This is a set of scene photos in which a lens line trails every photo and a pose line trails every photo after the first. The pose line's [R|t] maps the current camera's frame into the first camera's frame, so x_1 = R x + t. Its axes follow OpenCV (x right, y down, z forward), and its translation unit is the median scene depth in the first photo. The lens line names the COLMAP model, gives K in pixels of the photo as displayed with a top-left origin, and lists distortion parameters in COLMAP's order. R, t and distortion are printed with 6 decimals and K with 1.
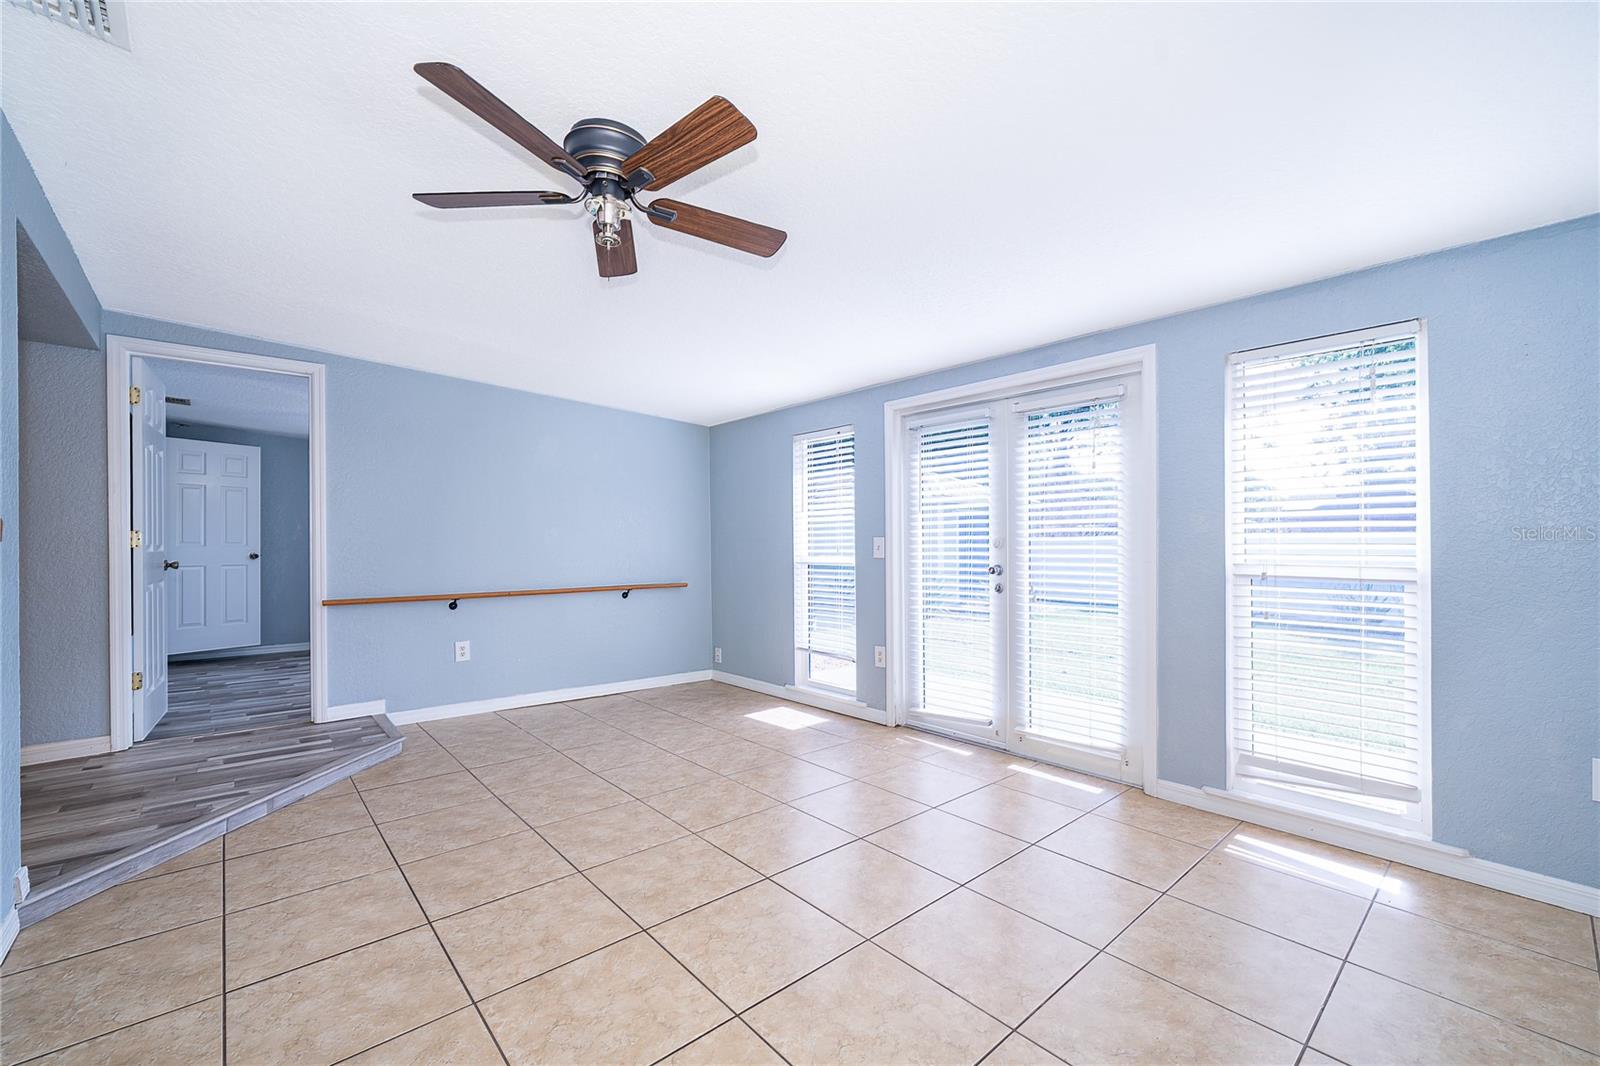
lens RADIAL K [[647.5, 0, 798.4], [0, 647.5, 545.7], [0, 0, 1]] dist [-0.003307, 0.000097]
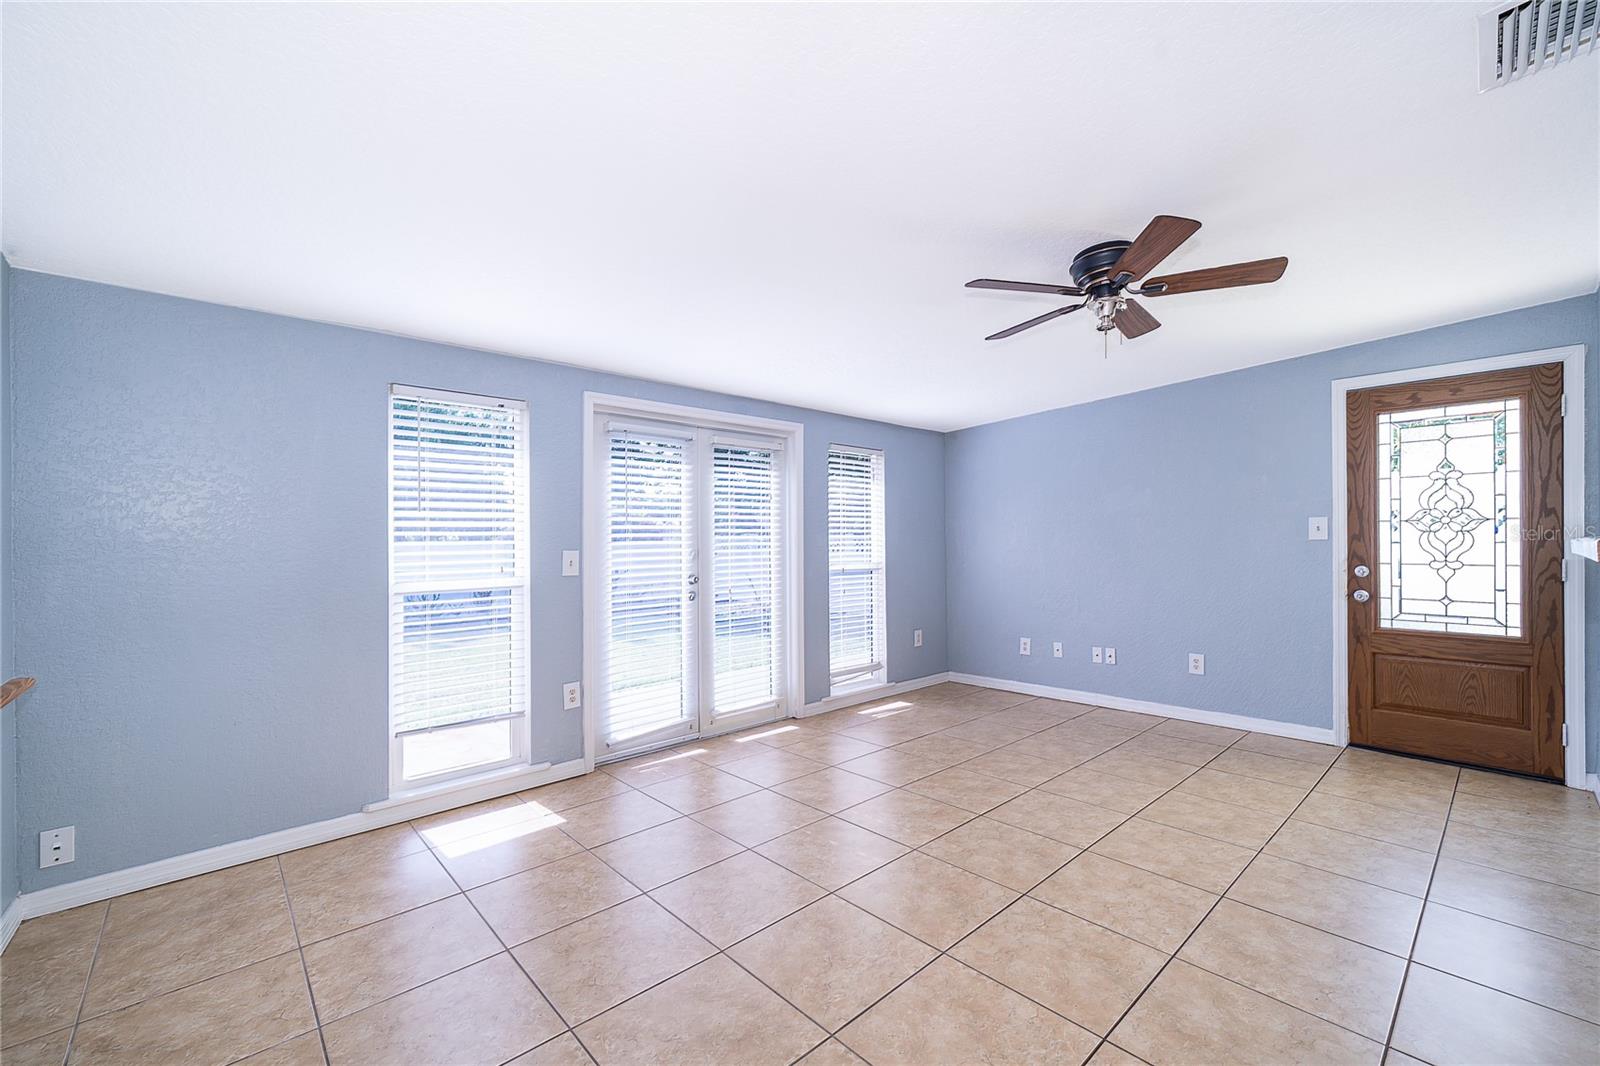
lens RADIAL K [[659.1, 0, 798.3], [0, 659.1, 536.3], [0, 0, 1]] dist [-0.001535, -0.000125]
pose [[-0.009574, 0.011950, 0.999883, -0.875166], [0.013731, 0.999836, -0.011818, -0.020608], [-0.999860, 0.013616, -0.009736, 0.879725]]
